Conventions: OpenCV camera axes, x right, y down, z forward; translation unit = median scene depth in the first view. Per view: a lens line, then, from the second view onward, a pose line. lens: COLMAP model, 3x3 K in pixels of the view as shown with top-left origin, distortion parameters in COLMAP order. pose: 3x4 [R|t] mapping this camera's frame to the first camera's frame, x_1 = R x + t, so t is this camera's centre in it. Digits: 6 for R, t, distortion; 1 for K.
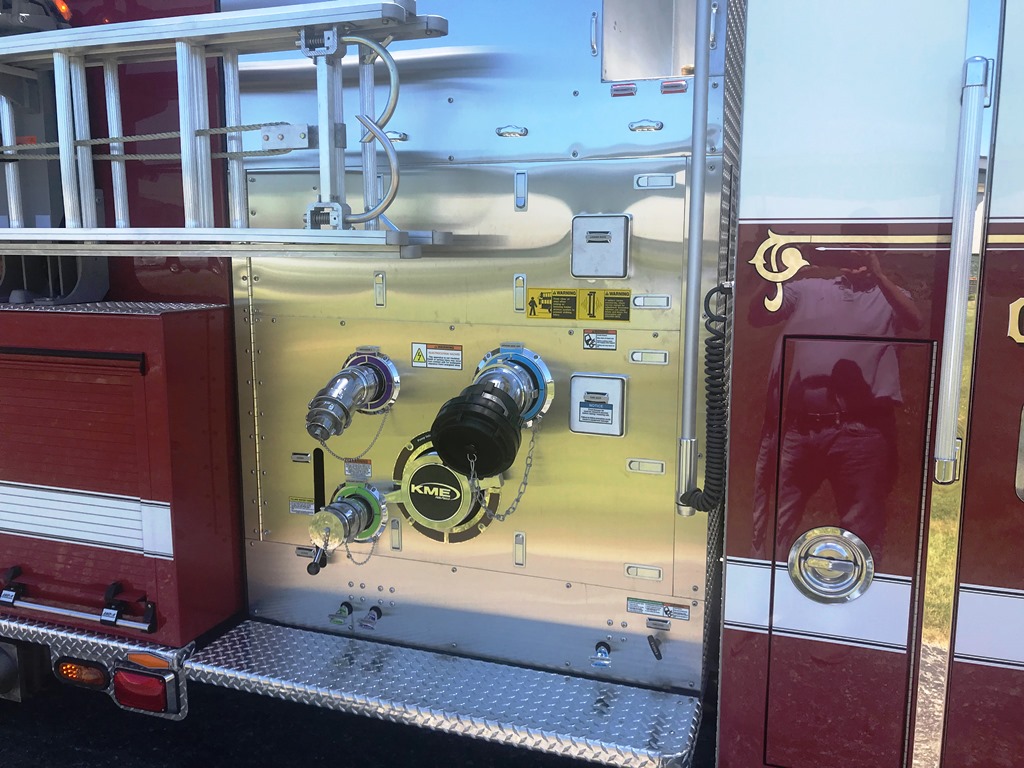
lens RADIAL K [[858.0, 0, 512.0], [0, 858.0, 384.0], [0, 0, 1]] dist [0.031069, -0.003148]
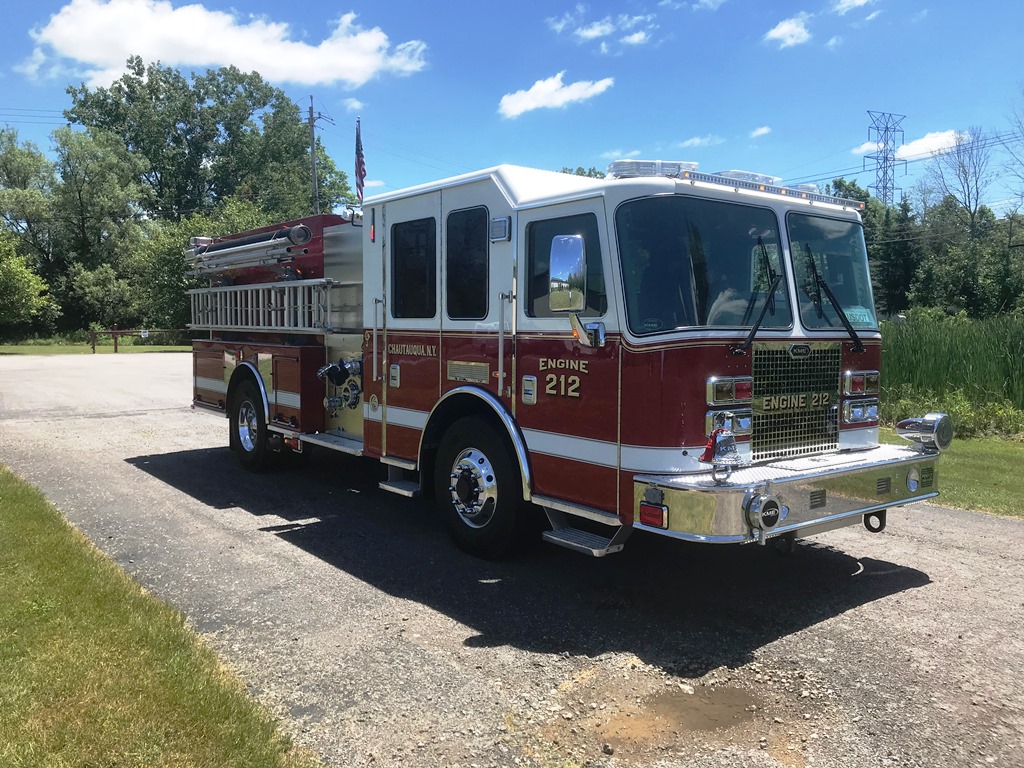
lens RADIAL K [[858.0, 0, 512.0], [0, 858.0, 384.0], [0, 0, 1]] dist [0.031069, -0.003148]
pose [[0.840341, 0.039014, -0.540653, 2.840826], [-0.082799, 0.994940, -0.056901, 0.254872], [0.535698, 0.092582, 0.839319, -2.002941]]
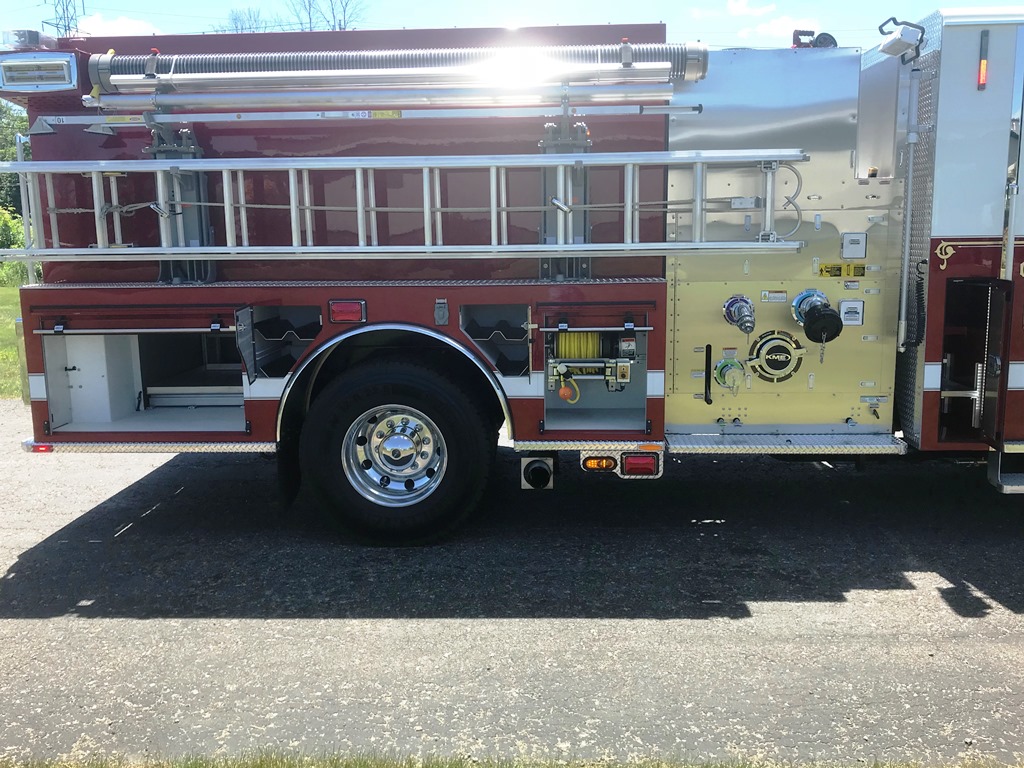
lens RADIAL K [[944.4, 0, 512.0], [0, 944.4, 384.0], [0, 0, 1]] dist [0.064434, -0.109670]
pose [[0.959363, -0.064637, 0.274670, -1.519543], [0.060237, 0.997885, 0.024432, 0.098681], [-0.275669, -0.006894, 0.961228, -1.247948]]
